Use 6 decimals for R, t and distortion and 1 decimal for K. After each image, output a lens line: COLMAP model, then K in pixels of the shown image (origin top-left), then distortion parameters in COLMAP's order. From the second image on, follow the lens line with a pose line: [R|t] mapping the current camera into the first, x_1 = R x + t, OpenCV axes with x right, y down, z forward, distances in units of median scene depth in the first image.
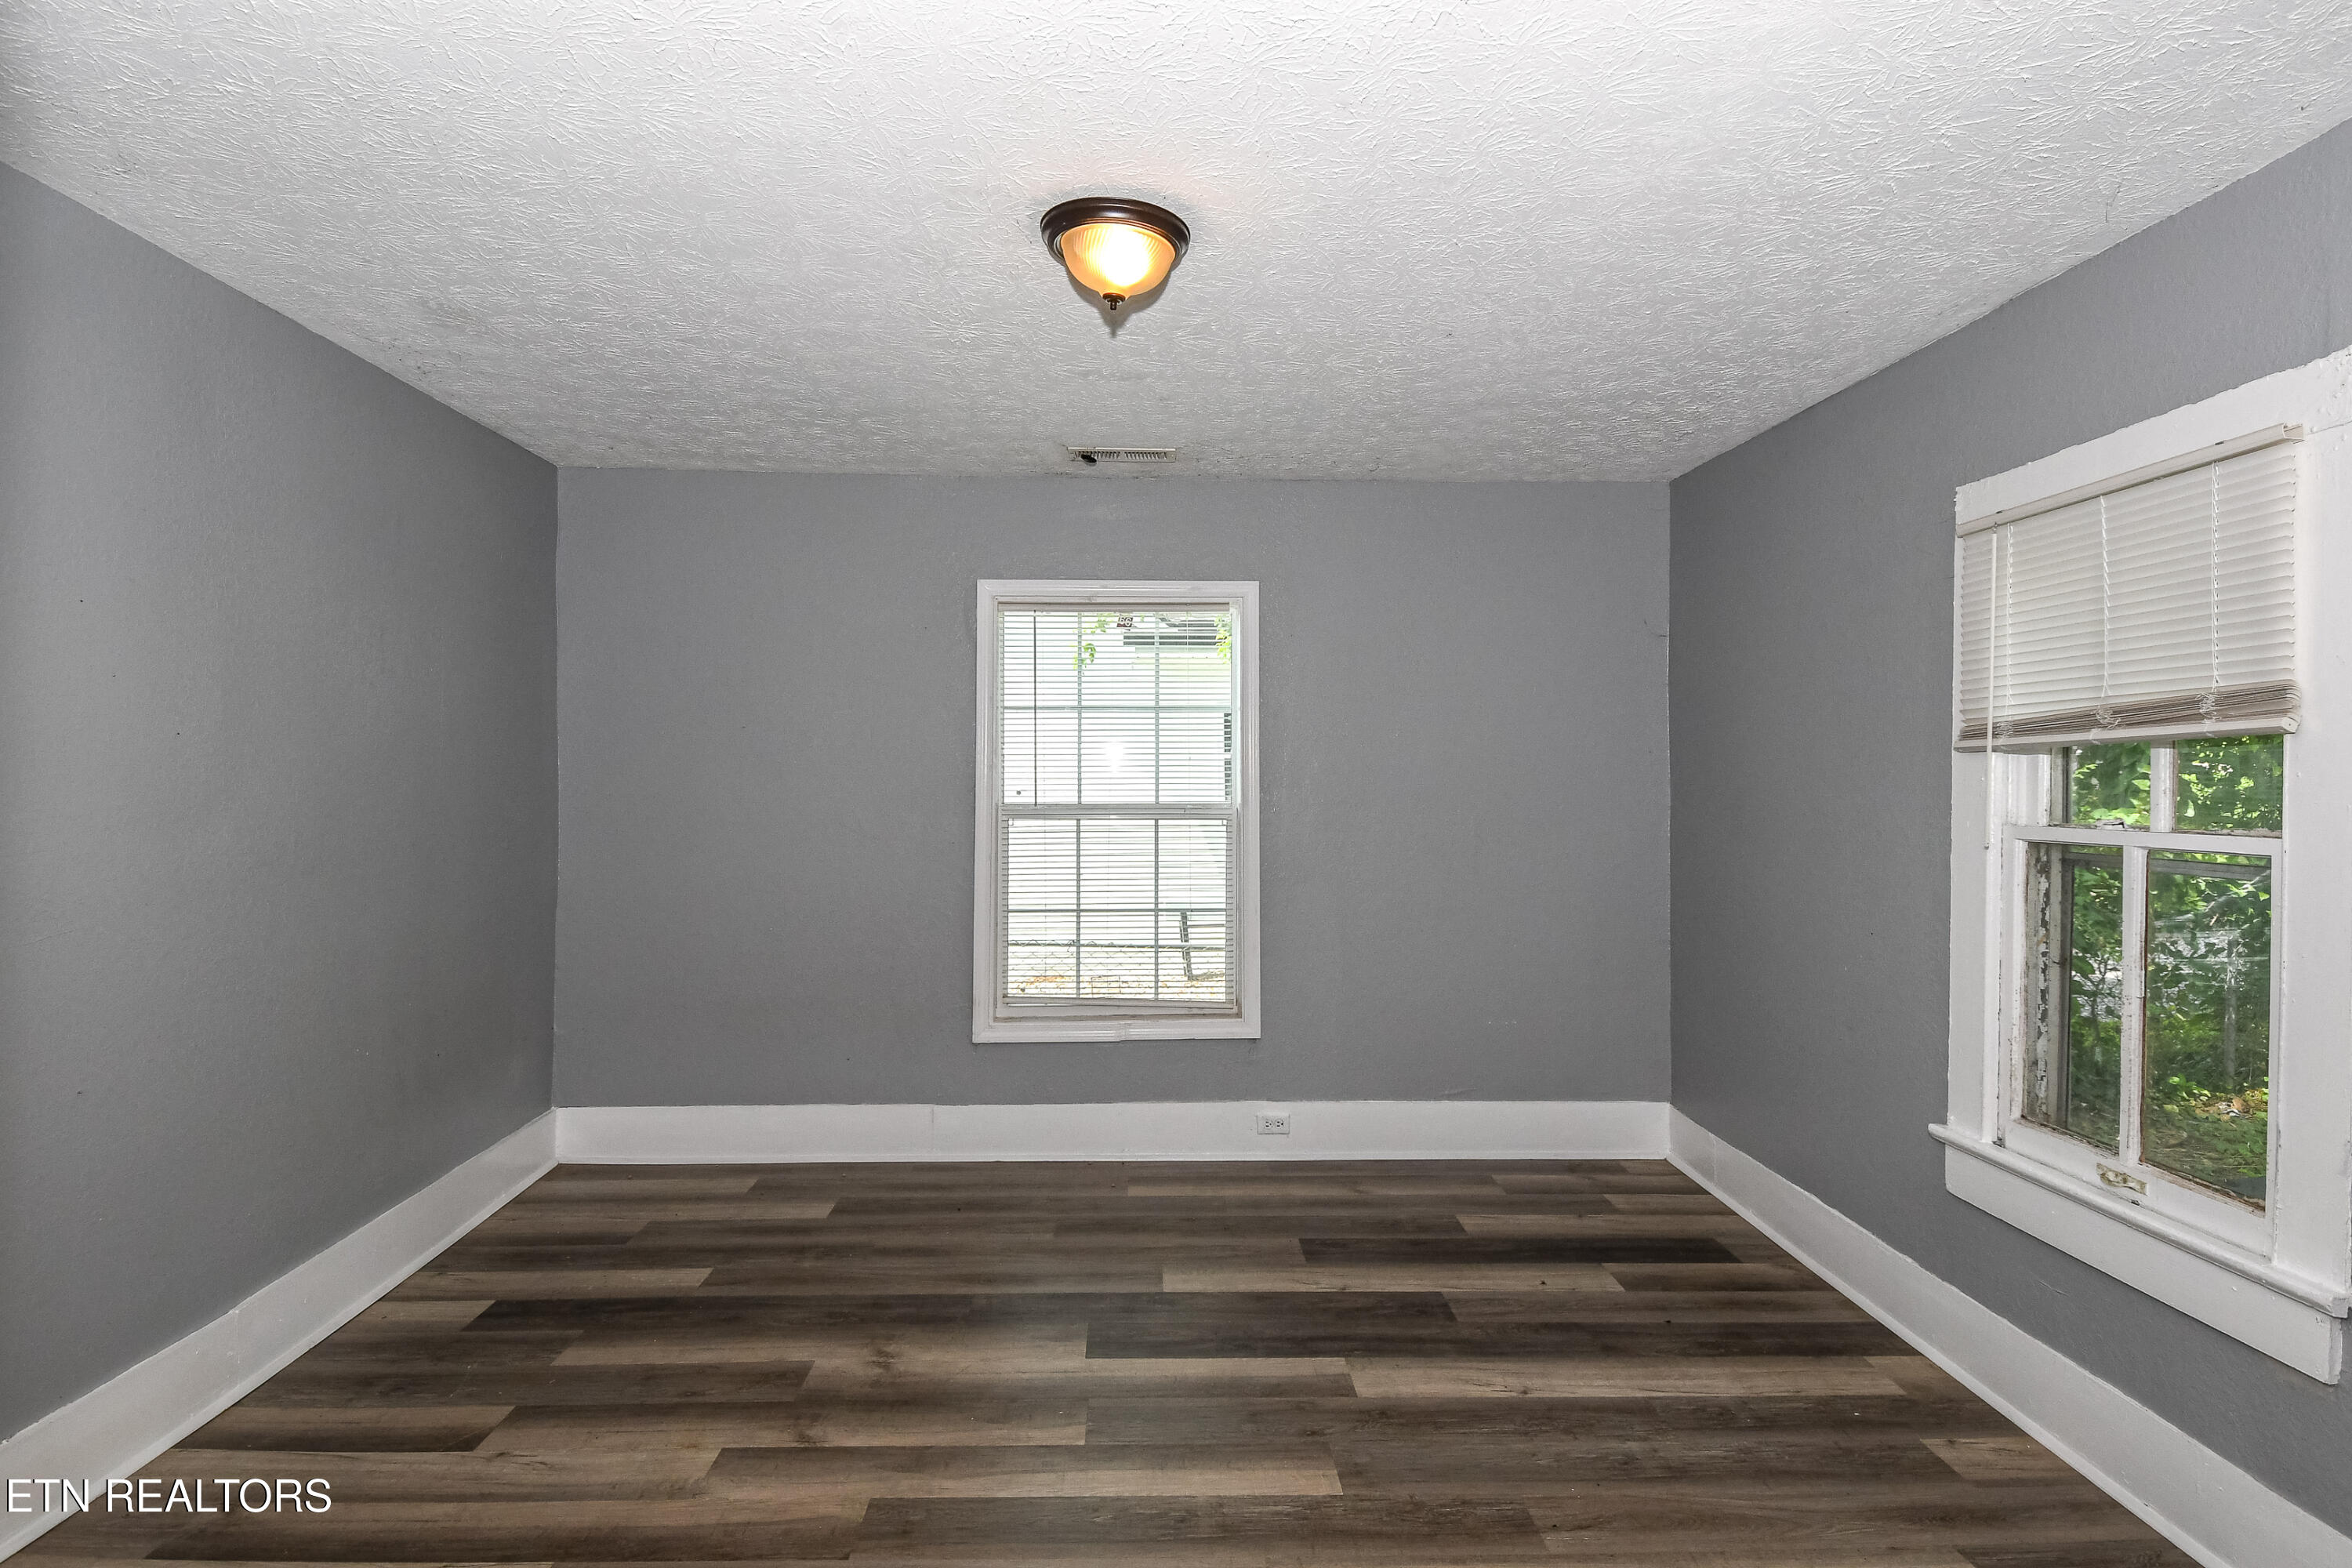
lens RADIAL K [[1237.7, 0, 1152.4], [0, 1237.7, 775.2], [0, 0, 1]] dist [0.050804, -0.049153]
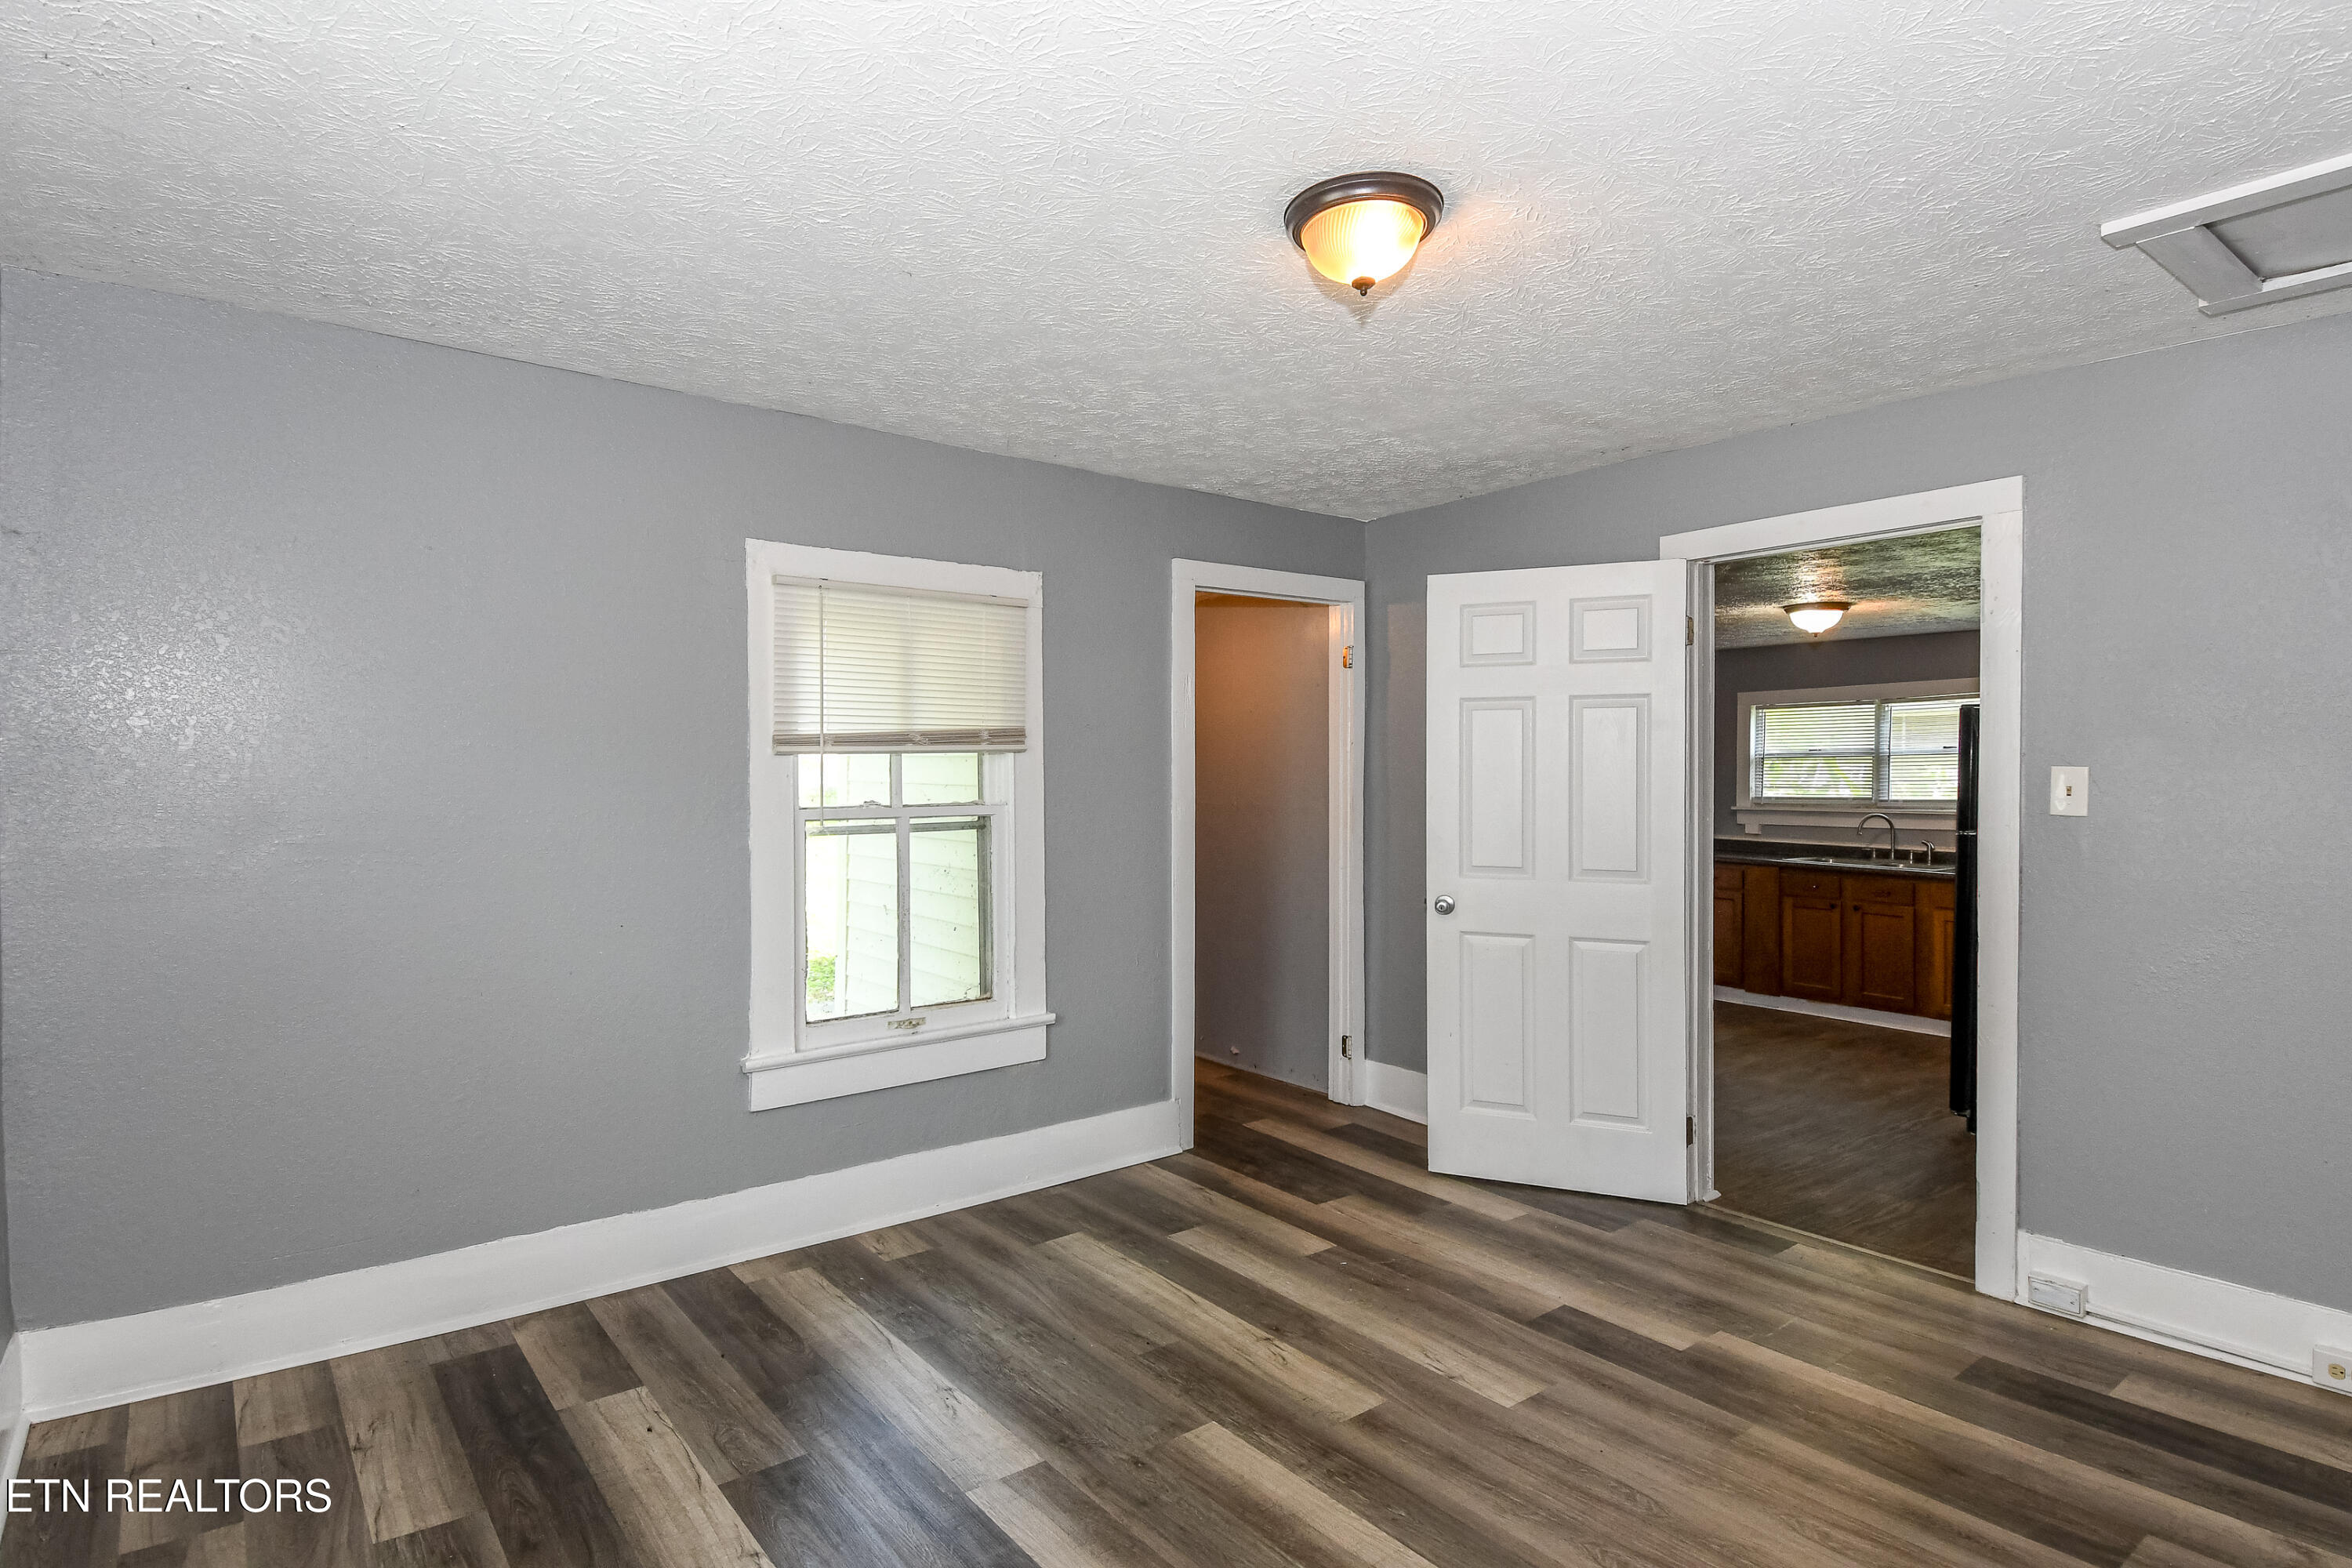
lens RADIAL K [[1246.6, 0, 1186.7], [0, 1246.6, 778.8], [0, 0, 1]] dist [0.055662, -0.052240]
pose [[-0.617217, -0.013288, 0.786680, -0.504242], [-0.003542, 0.999894, 0.014110, -0.011458], [-0.786785, 0.005923, -0.617199, 1.211437]]
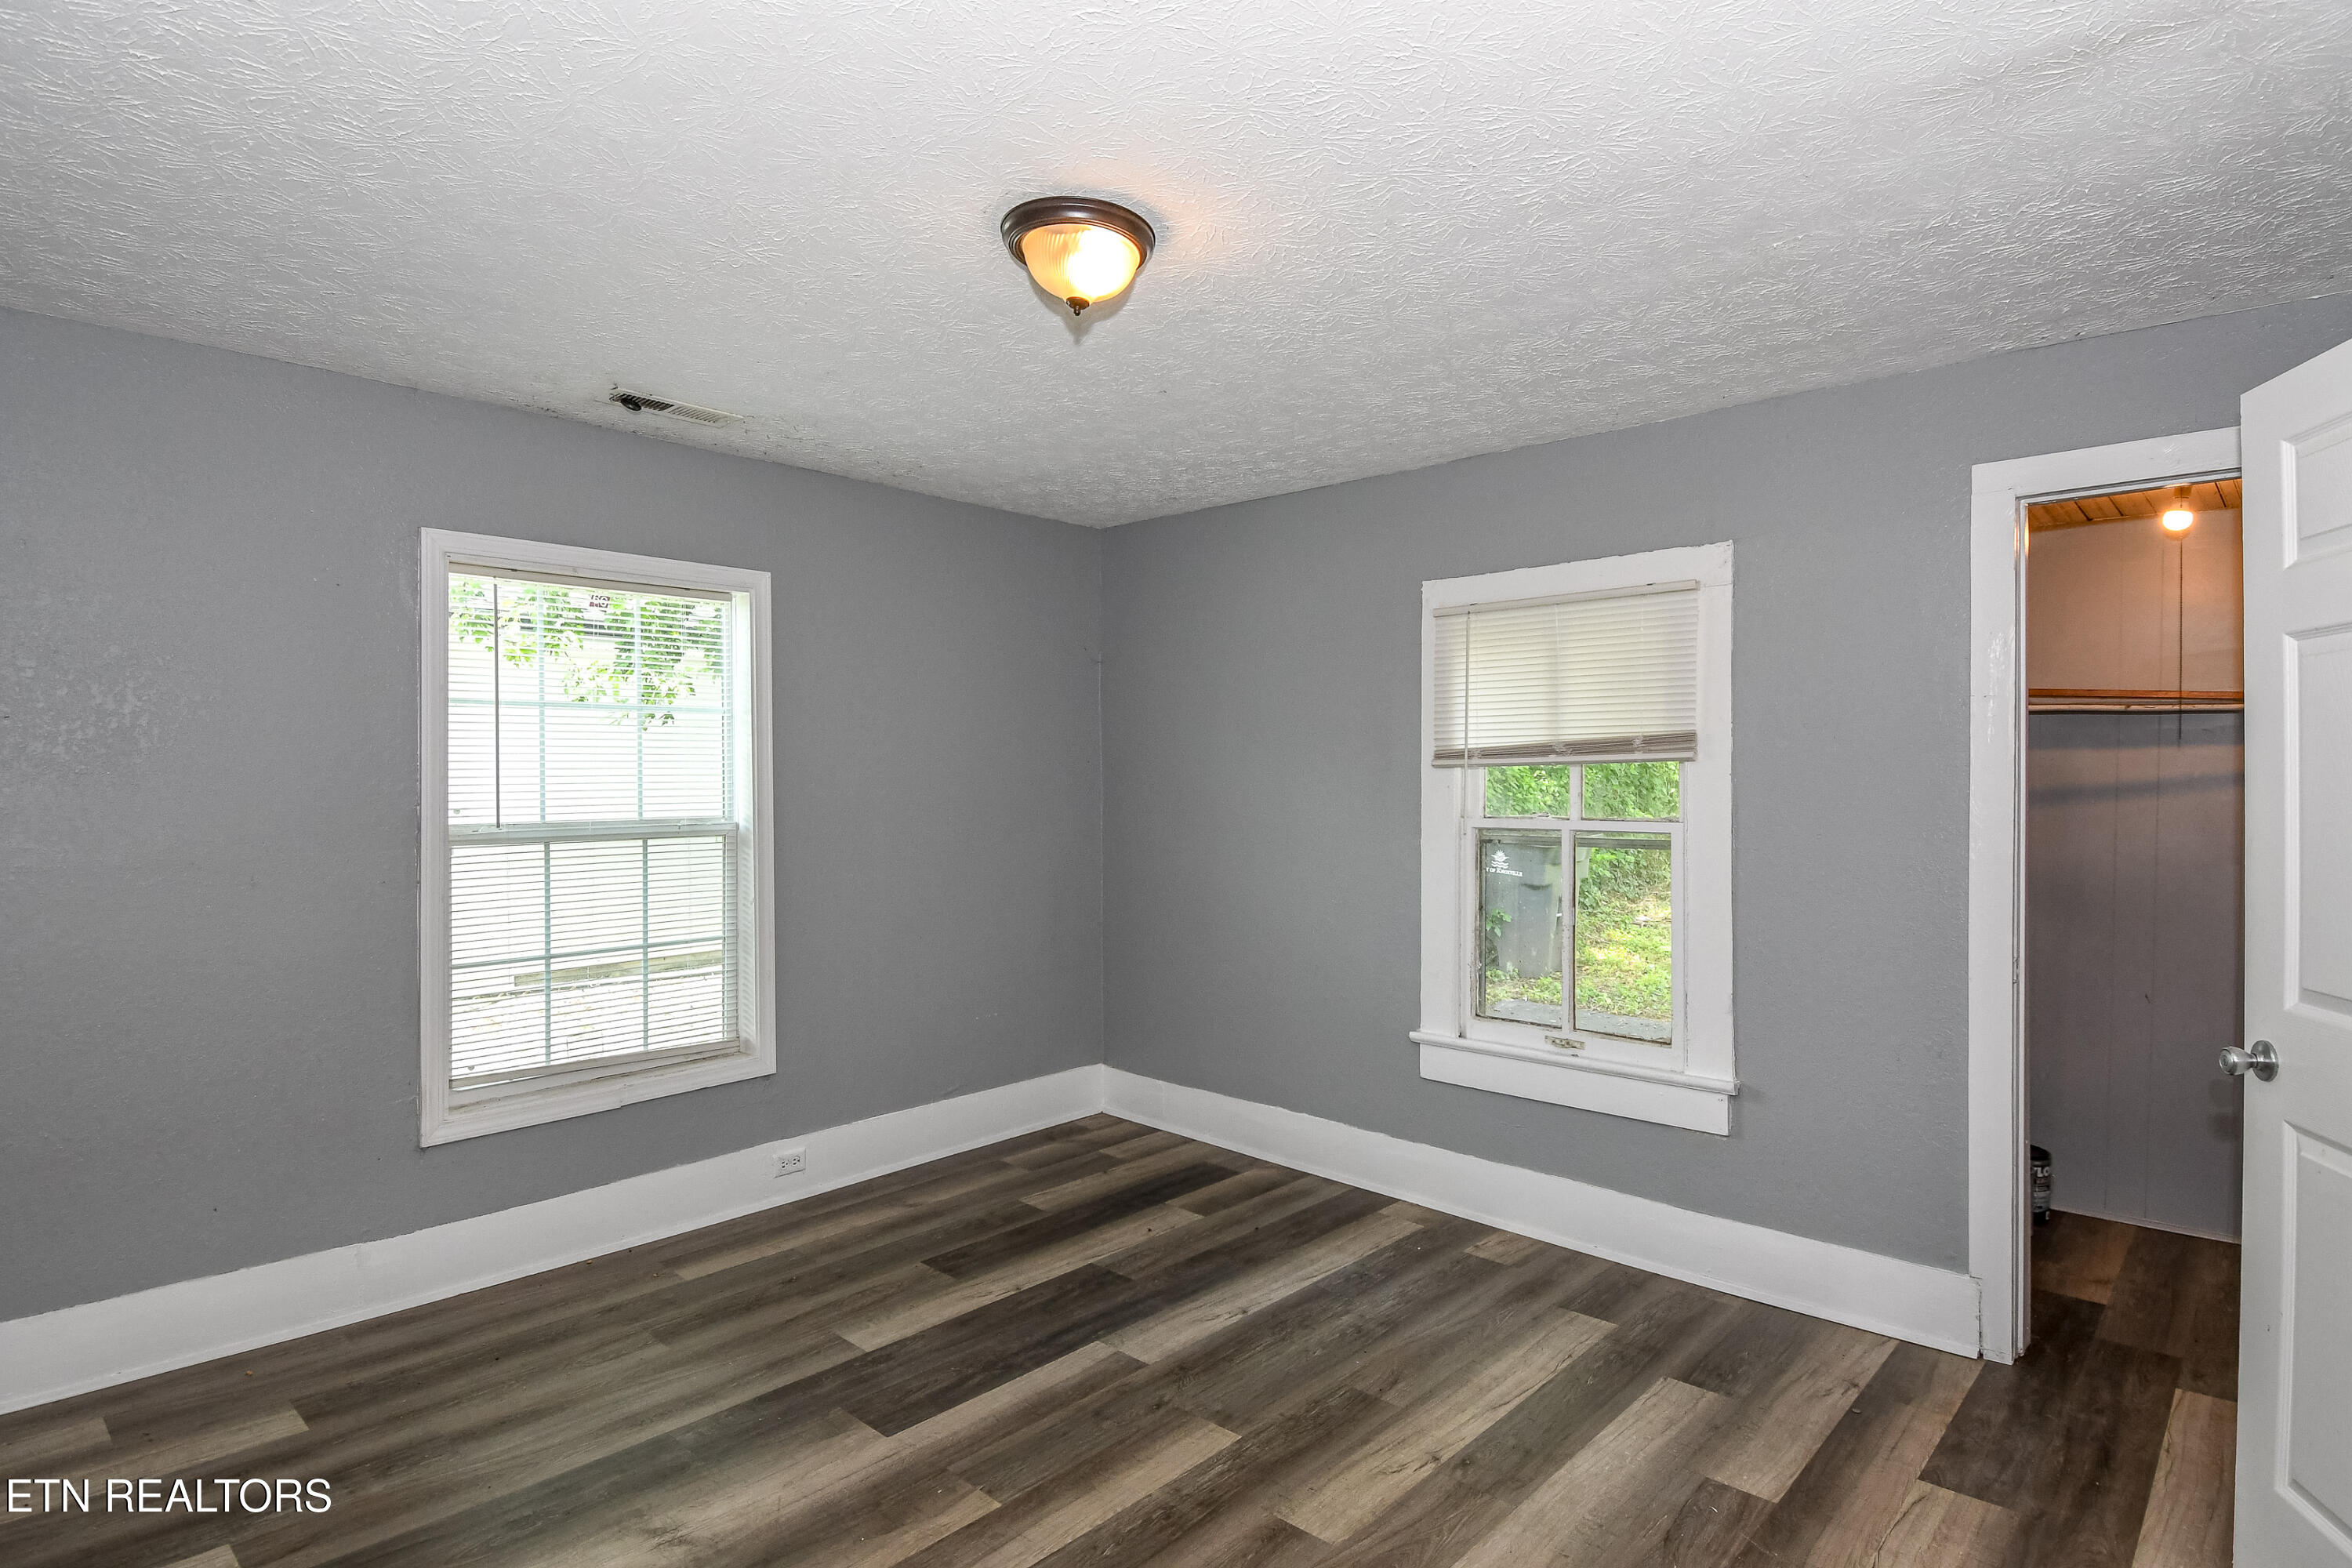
lens RADIAL K [[1240.2, 0, 1176.0], [0, 1240.2, 784.0], [0, 0, 1]] dist [0.058575, -0.065790]
pose [[0.690833, -0.008250, 0.722967, -0.487821], [0.003047, 0.999959, 0.008499, -0.011057], [-0.723008, -0.003668, 0.690830, 0.194153]]
